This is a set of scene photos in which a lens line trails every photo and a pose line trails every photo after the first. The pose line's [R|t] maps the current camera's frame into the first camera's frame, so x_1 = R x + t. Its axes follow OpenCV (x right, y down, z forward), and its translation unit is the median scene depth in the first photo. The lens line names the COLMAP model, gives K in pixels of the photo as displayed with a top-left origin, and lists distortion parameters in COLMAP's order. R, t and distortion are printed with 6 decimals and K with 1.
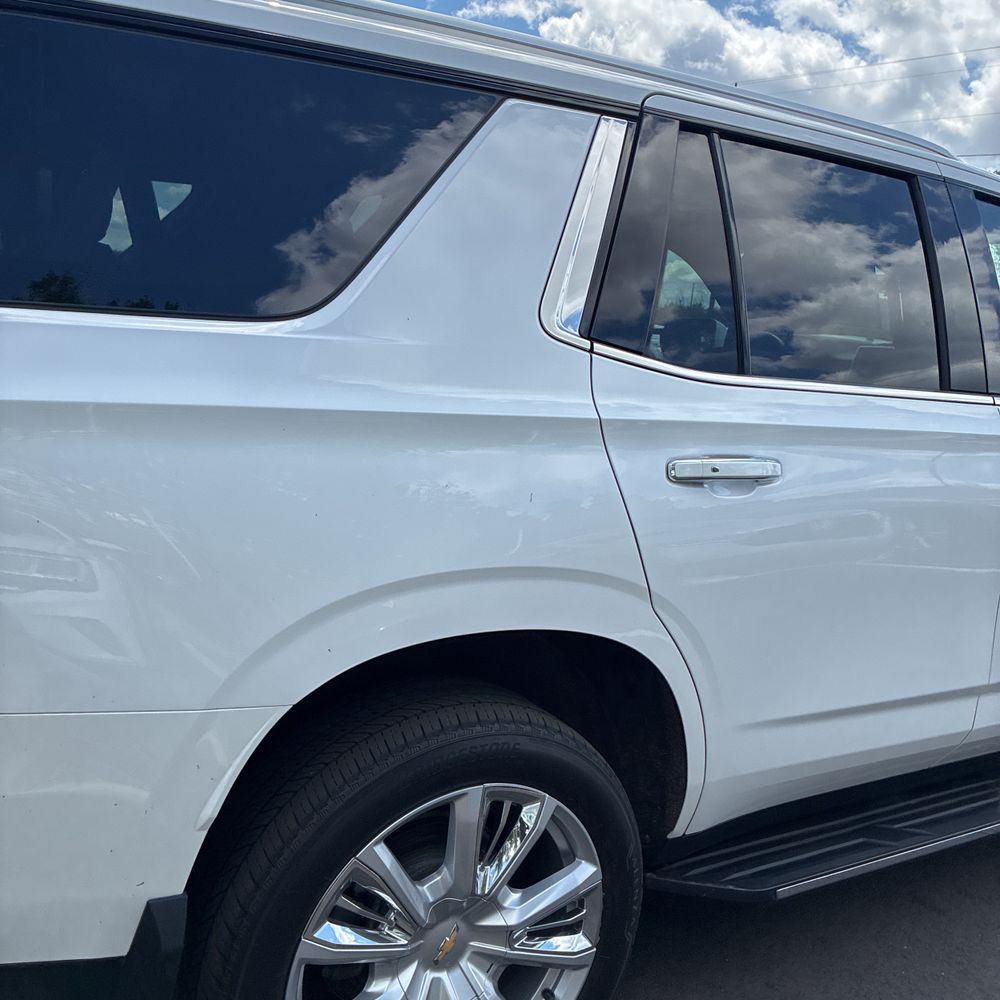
lens RADIAL K [[992.6, 0, 501.4], [0, 992.6, 502.7], [0, 0, 1]] dist [0.054415, -0.079916]
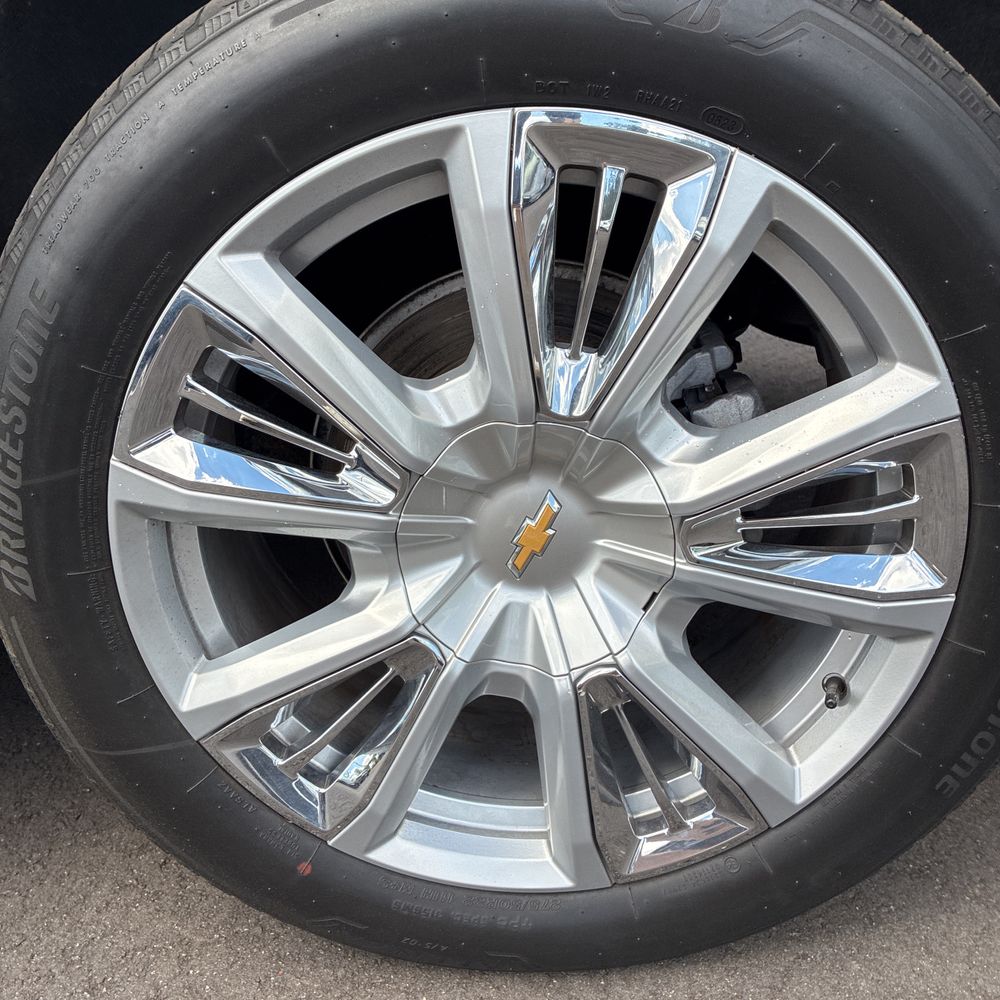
lens RADIAL K [[1000.9, 0, 501.7], [0, 1000.9, 512.7], [0, 0, 1]] dist [0.039579, -0.029529]
pose [[0.809565, 0.033476, -0.586075, 0.192996], [0.114339, 0.970260, 0.213361, 0.330616], [0.575788, -0.239741, 0.781660, 0.637065]]
